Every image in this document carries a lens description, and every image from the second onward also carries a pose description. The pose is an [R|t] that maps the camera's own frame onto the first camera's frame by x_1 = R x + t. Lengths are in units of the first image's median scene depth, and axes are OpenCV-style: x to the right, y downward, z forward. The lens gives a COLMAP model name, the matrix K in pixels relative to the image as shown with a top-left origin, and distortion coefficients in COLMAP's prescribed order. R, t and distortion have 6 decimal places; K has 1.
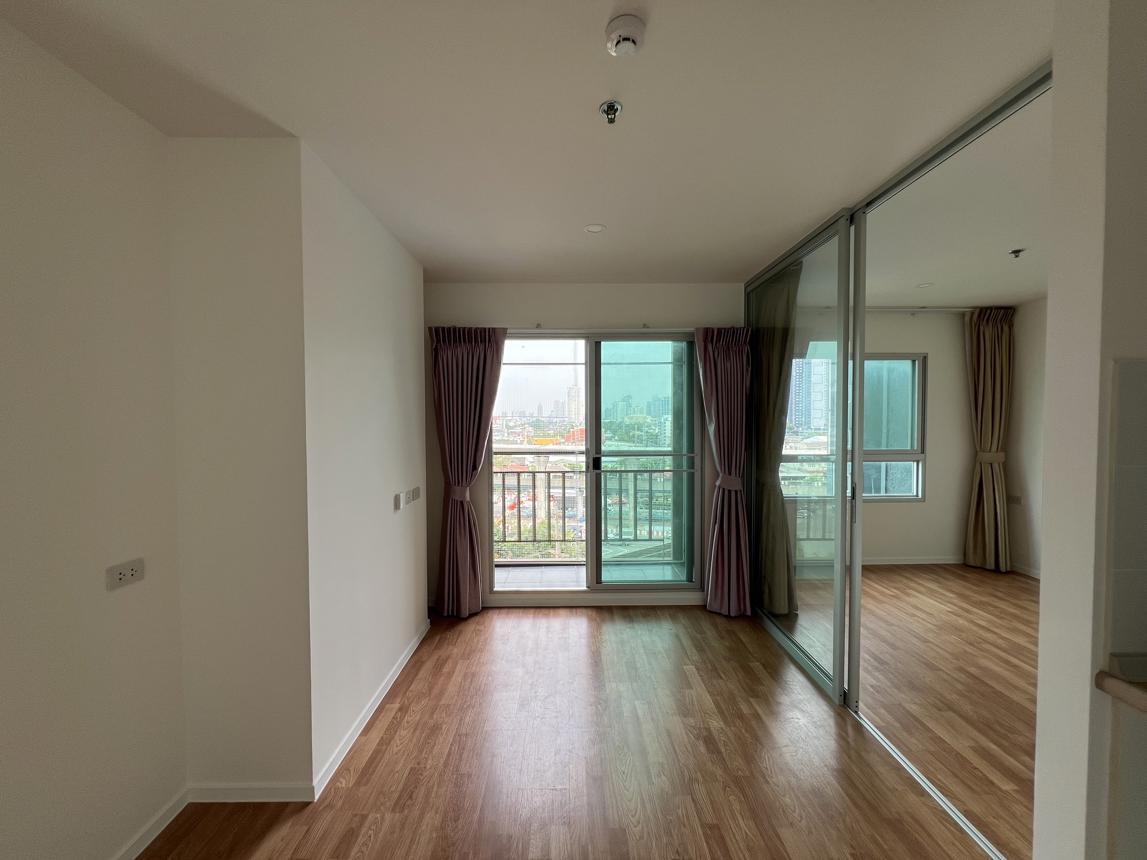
lens RADIAL K [[459.2, 0, 573.5], [0, 459.2, 430.0], [0, 0, 1]] dist [-0.001776, 0.000060]
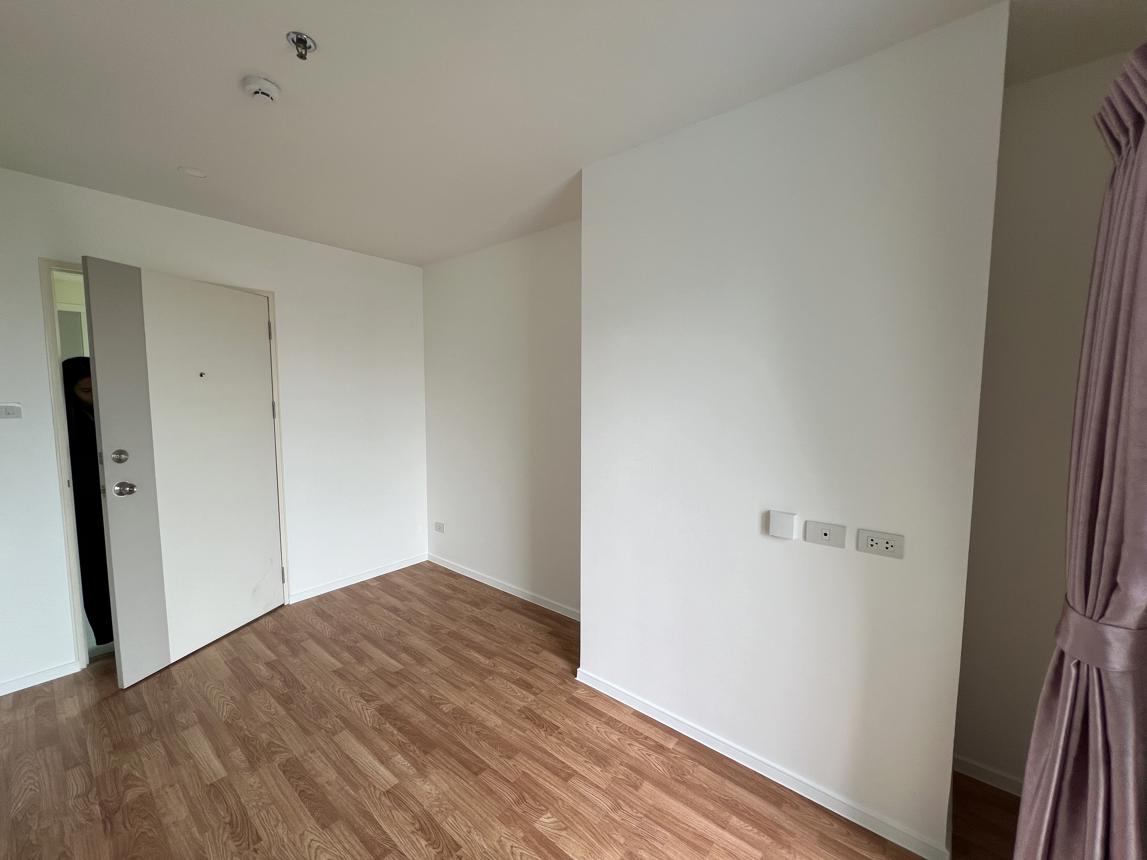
lens RADIAL K [[459.2, 0, 573.5], [0, 459.2, 430.0], [0, 0, 1]] dist [-0.001776, 0.000060]
pose [[-0.648153, 0.064553, -0.758769, 0.203493], [-0.018934, 0.994726, 0.100801, -0.023300], [0.761275, 0.079701, -0.643513, 0.892927]]
